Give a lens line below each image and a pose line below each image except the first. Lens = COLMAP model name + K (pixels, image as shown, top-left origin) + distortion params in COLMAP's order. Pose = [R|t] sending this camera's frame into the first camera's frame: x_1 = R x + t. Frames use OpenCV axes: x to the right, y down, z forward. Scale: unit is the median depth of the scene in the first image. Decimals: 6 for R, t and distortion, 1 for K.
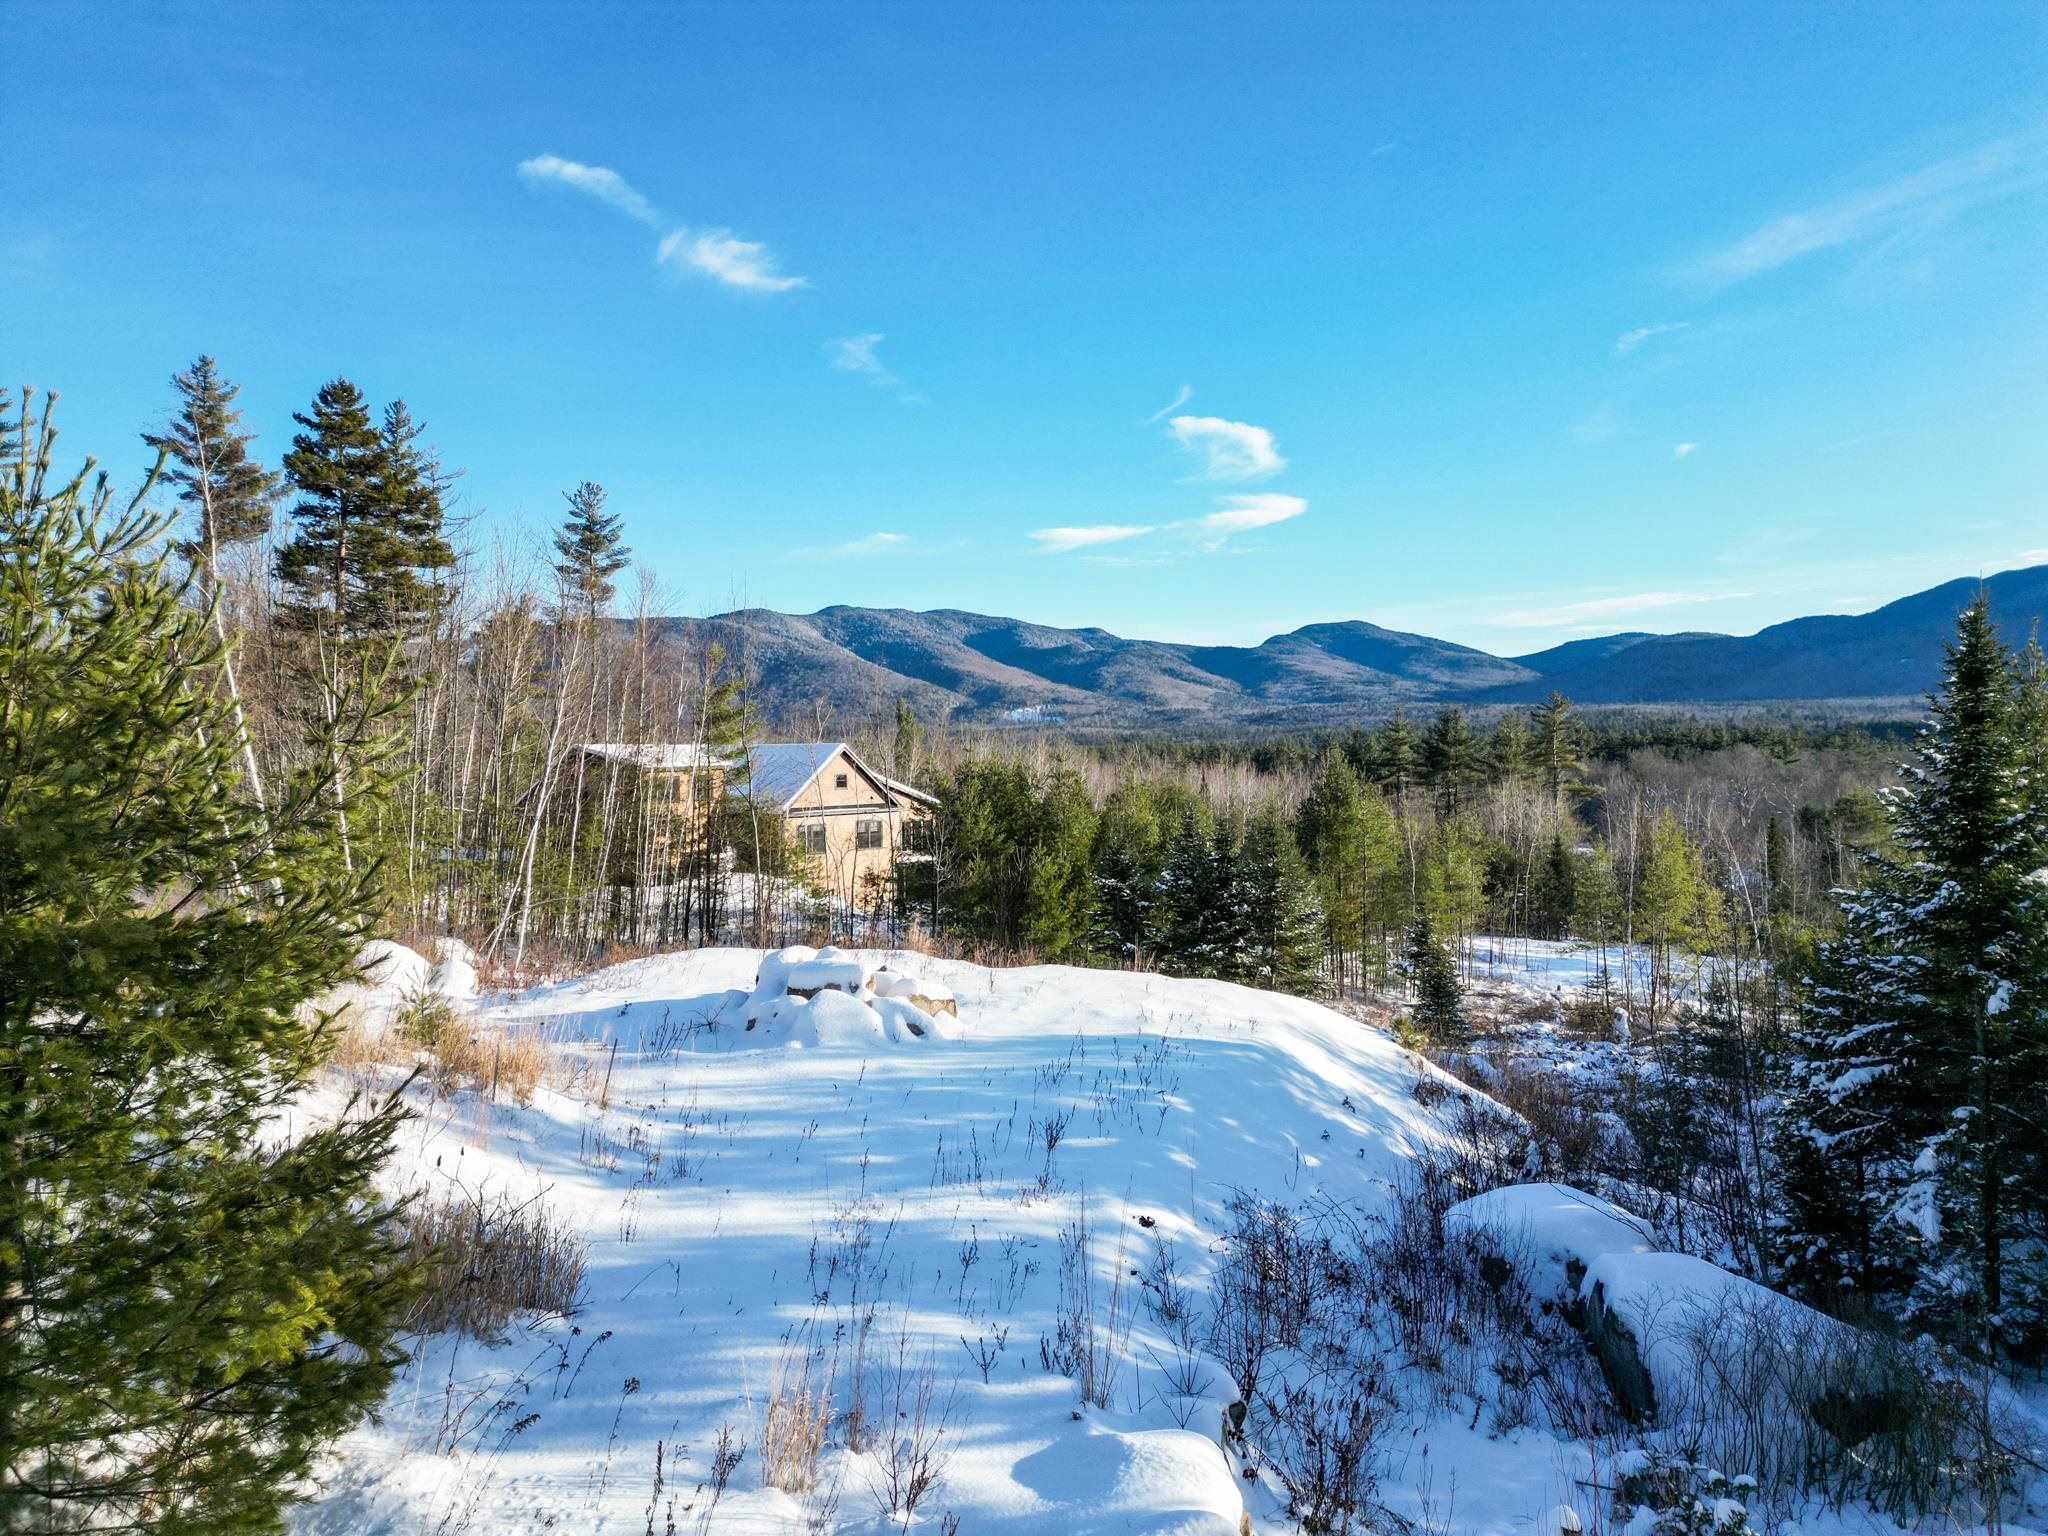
lens RADIAL K [[1410.6, 0, 1006.9], [0, 1410.6, 779.6], [0, 0, 1]] dist [0.084923, -0.078926]
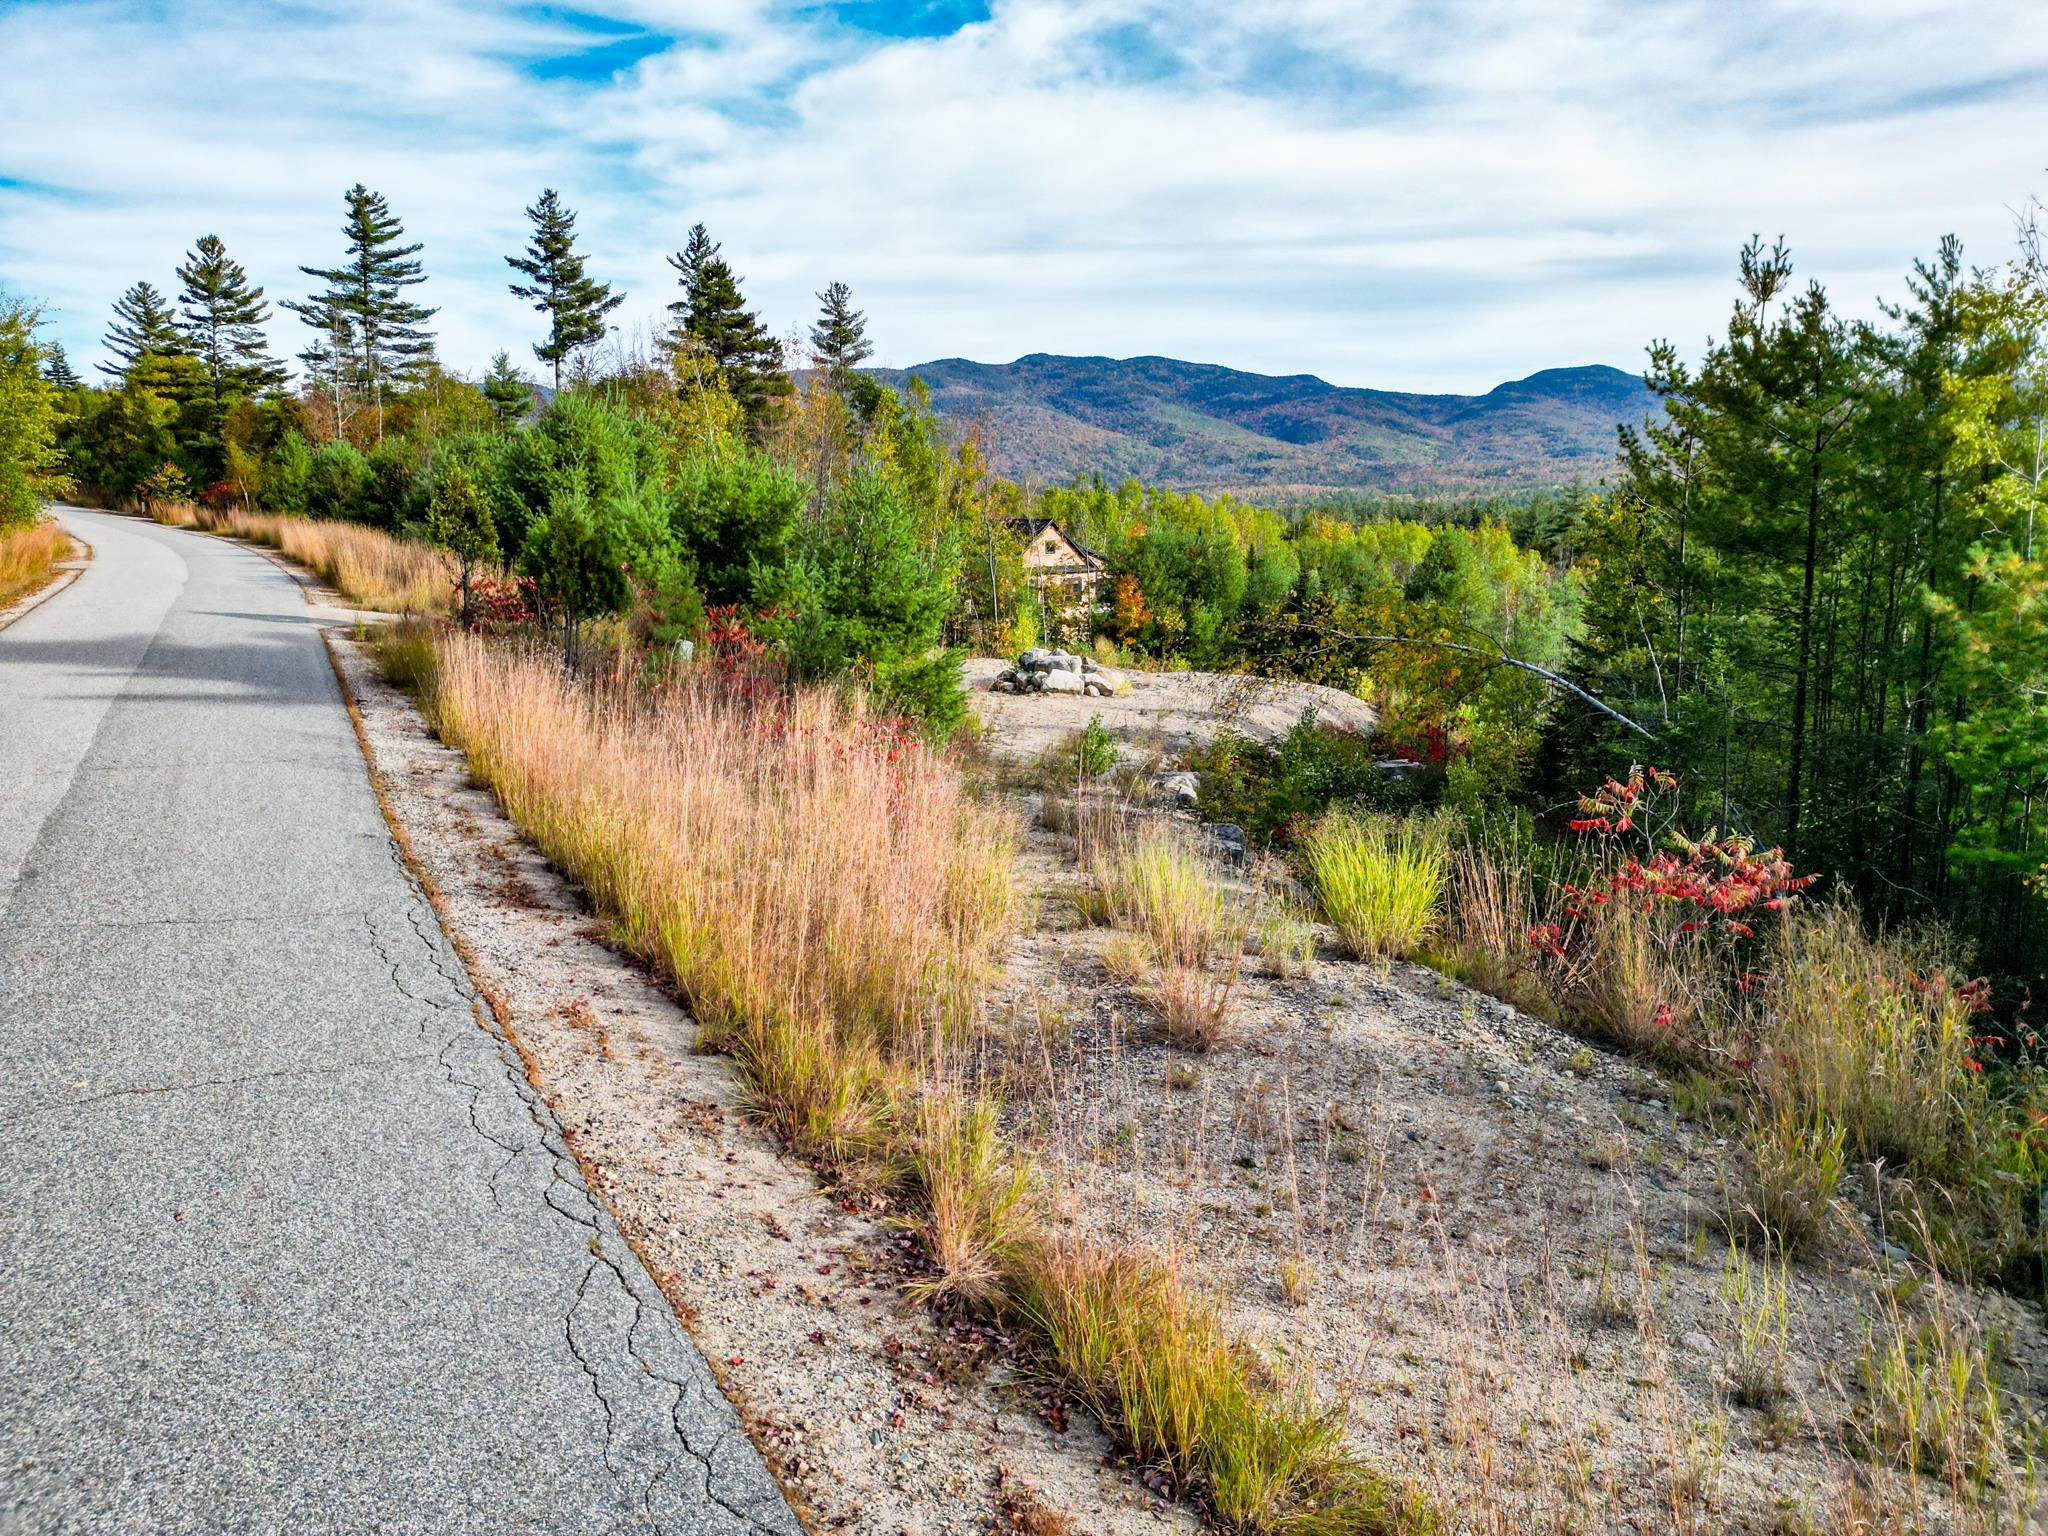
lens RADIAL K [[1410.6, 0, 1014.6], [0, 1410.6, 777.0], [0, 0, 1]] dist [0.084923, -0.078926]
pose [[0.990959, 0.032397, -0.130197, 0.015348], [-0.010252, 0.985856, 0.167283, -0.004757], [0.133774, -0.164436, 0.977274, -0.198354]]
